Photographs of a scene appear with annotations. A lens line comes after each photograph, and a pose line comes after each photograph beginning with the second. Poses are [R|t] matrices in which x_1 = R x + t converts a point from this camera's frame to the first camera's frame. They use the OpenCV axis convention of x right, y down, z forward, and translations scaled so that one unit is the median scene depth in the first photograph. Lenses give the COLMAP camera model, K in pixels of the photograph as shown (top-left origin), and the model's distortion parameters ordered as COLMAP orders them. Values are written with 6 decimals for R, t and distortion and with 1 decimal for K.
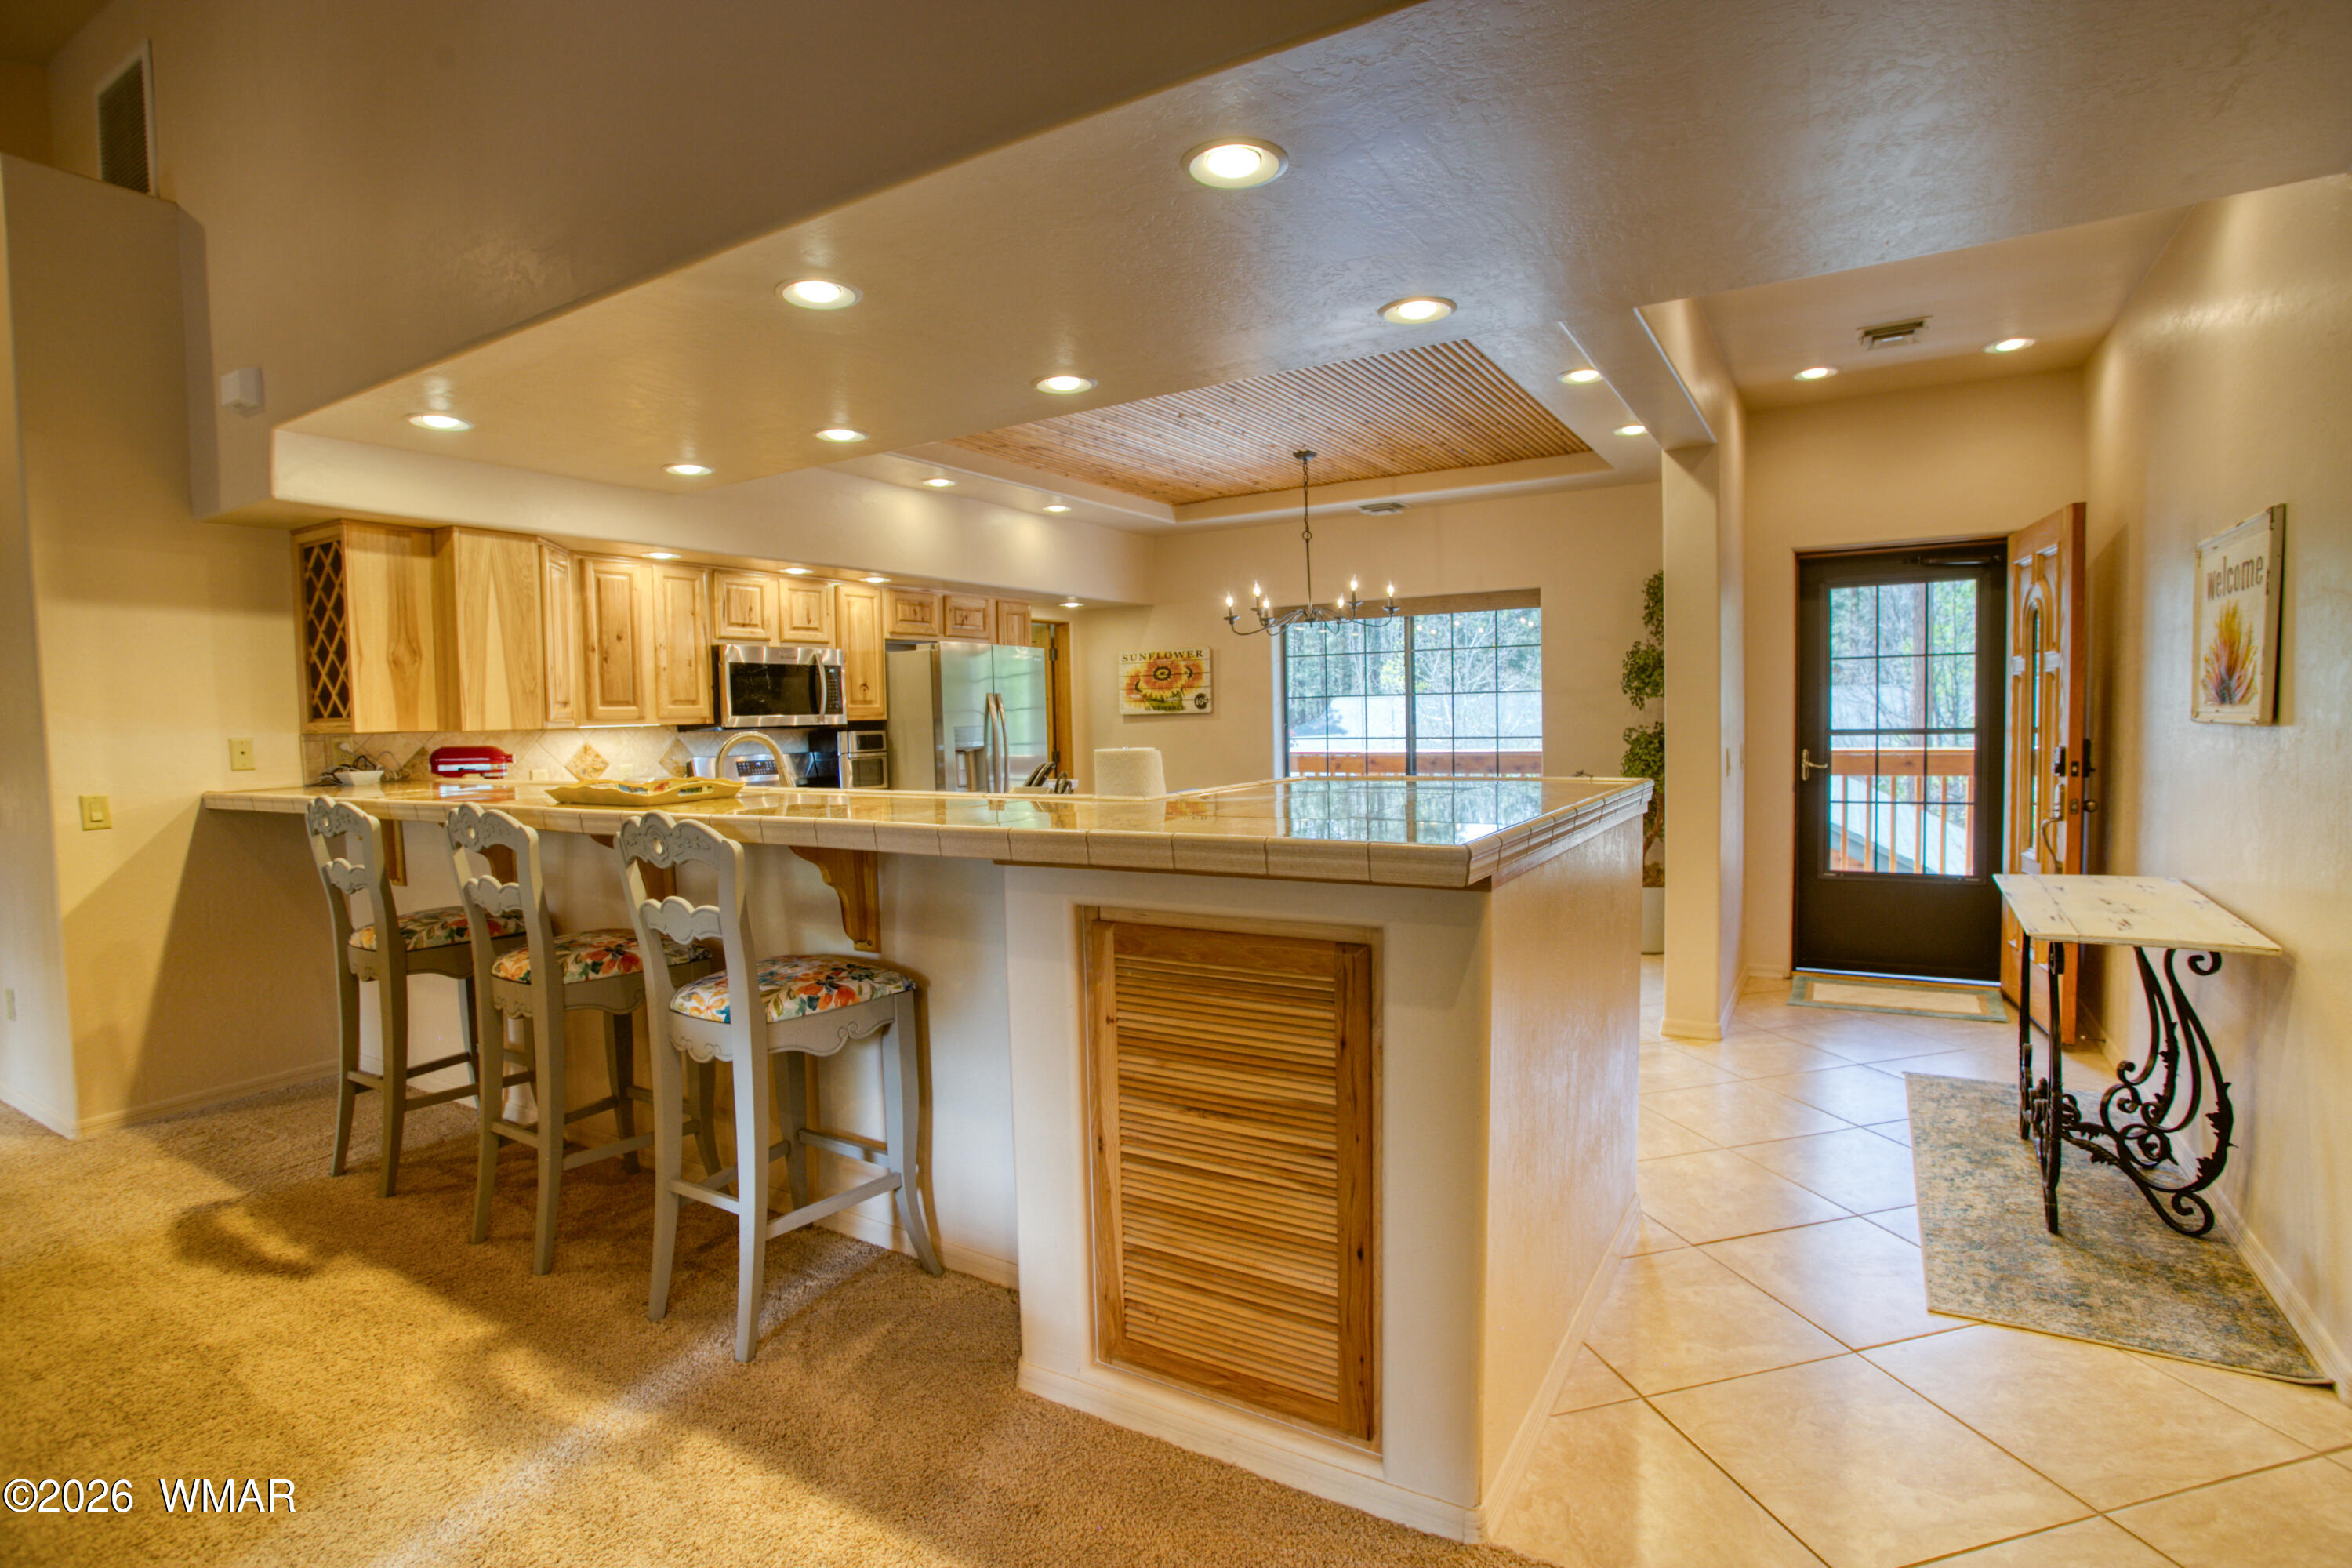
lens RADIAL K [[1146.9, 0, 1181.8], [0, 1146.9, 778.5], [0, 0, 1]] dist [-0.068598, 0.025576]
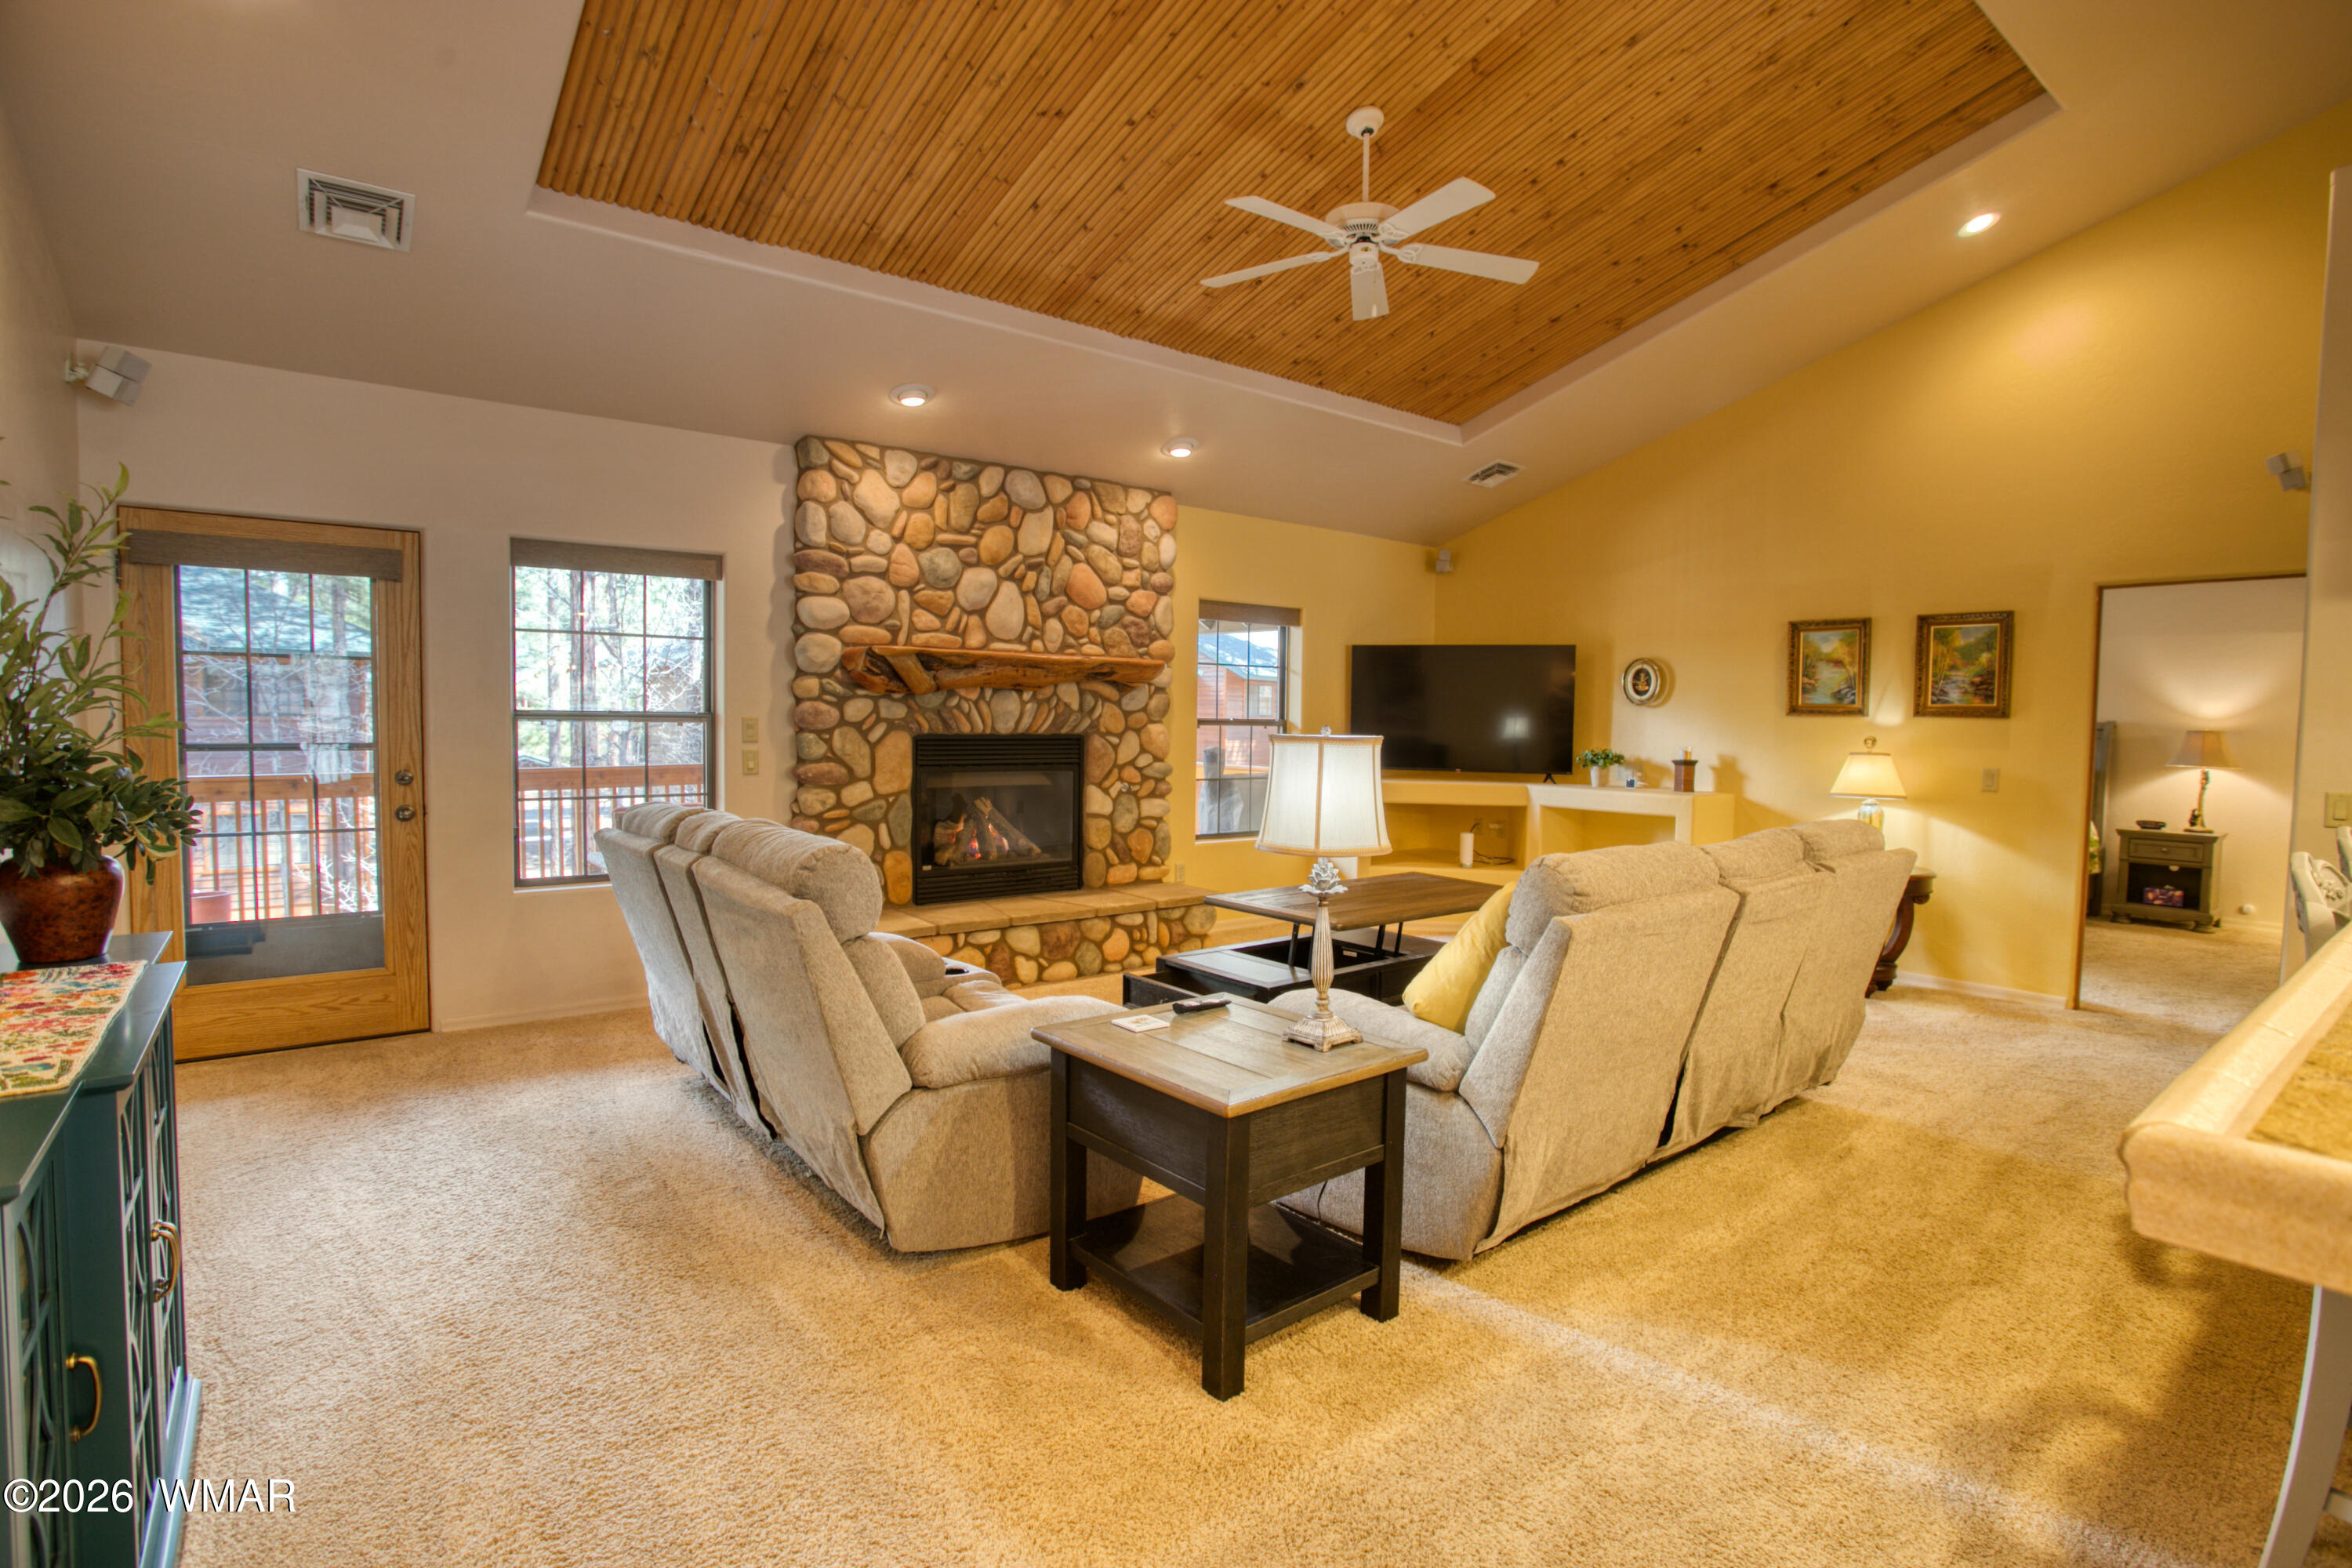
lens RADIAL K [[1146.9, 0, 1187.2], [0, 1146.9, 776.8], [0, 0, 1]] dist [-0.068598, 0.025576]
pose [[-0.339105, 0.069951, -0.938144, 0.207040], [-0.061904, 0.993411, 0.096448, -0.022516], [0.938709, 0.090781, -0.332541, 0.250390]]
